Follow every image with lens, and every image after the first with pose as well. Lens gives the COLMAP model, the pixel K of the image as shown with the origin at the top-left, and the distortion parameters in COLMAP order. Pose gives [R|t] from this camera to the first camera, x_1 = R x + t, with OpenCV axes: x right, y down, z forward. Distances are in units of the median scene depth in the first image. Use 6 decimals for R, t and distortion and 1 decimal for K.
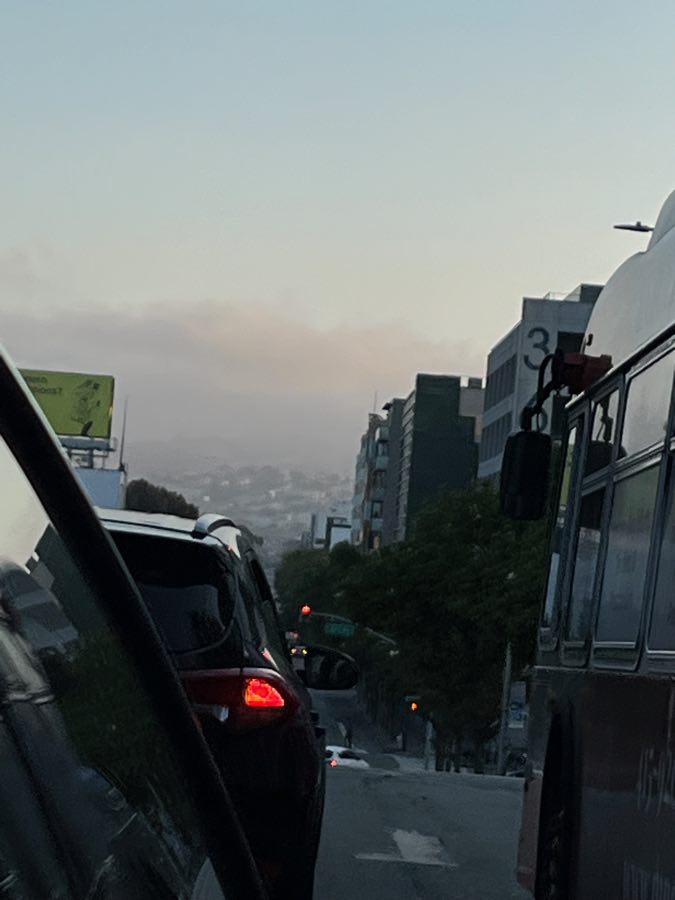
lens RADIAL K [[3294.0, 0, 336.4], [0, 3294.0, 447.1], [0, 0, 1]] dist [0.111305, 0.000000]
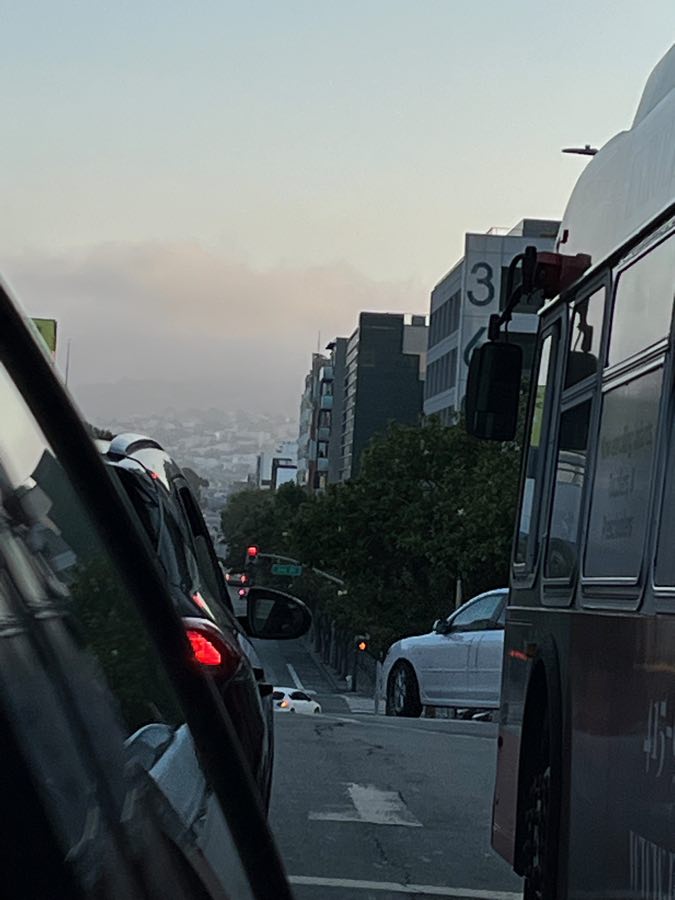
lens RADIAL K [[3294.0, 0, 344.6], [0, 3294.0, 448.4], [0, 0, 1]] dist [0.111305, 0.000000]
pose [[0.999668, -0.017260, 0.019110, 0.000022], [0.016903, 0.999683, 0.018678, 0.006692], [-0.019427, -0.018349, 0.999643, 0.115639]]
